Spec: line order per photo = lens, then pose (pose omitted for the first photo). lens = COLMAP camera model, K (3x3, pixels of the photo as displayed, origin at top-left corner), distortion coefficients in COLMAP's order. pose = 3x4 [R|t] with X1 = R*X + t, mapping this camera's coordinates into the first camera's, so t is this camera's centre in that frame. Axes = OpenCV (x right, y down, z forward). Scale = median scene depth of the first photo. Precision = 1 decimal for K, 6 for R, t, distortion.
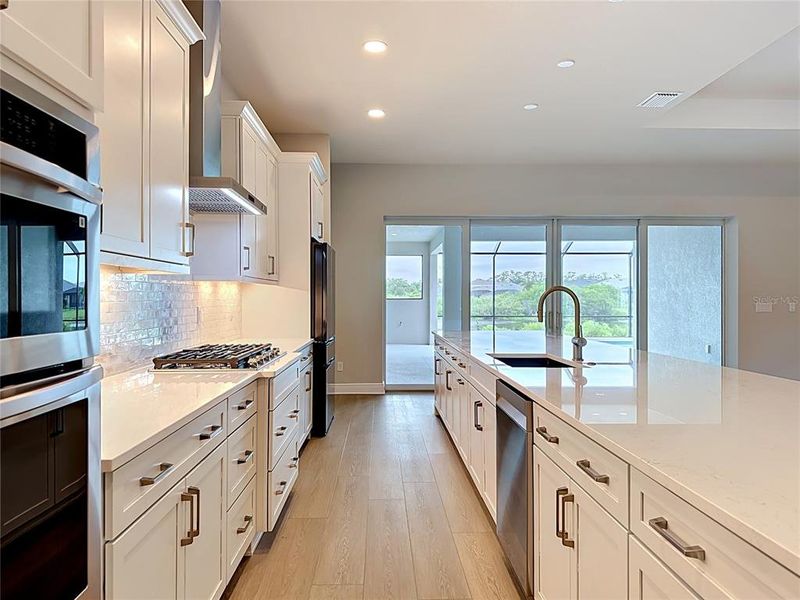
lens RADIAL K [[556.0, 0, 381.1], [0, 556.0, 297.3], [0, 0, 1]] dist [0.070841, -0.001811]
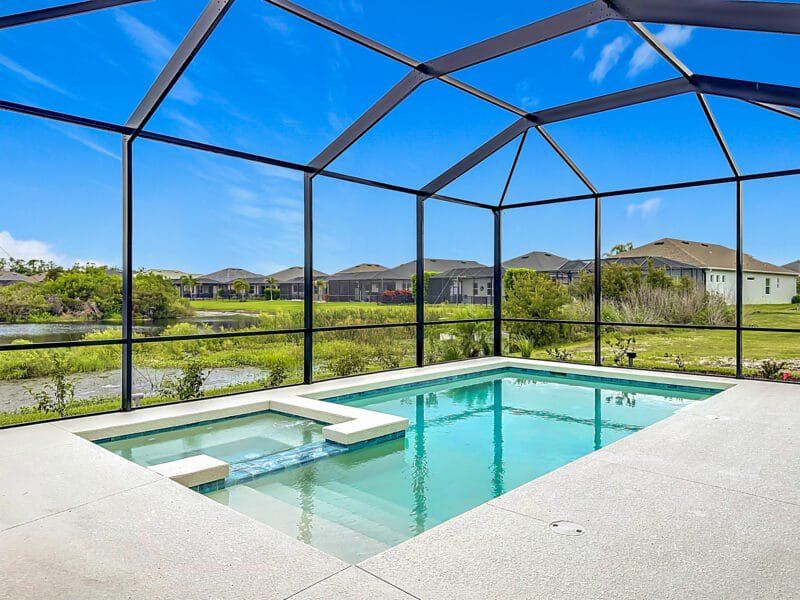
lens RADIAL K [[556.0, 0, 381.1], [0, 556.0, 297.3], [0, 0, 1]] dist [0.070841, -0.001811]
pose [[0.689711, -0.004834, 0.724068, 0.021054], [-0.002951, 0.999951, 0.009487, 0.001685], [-0.724079, -0.008680, 0.689663, 0.194399]]
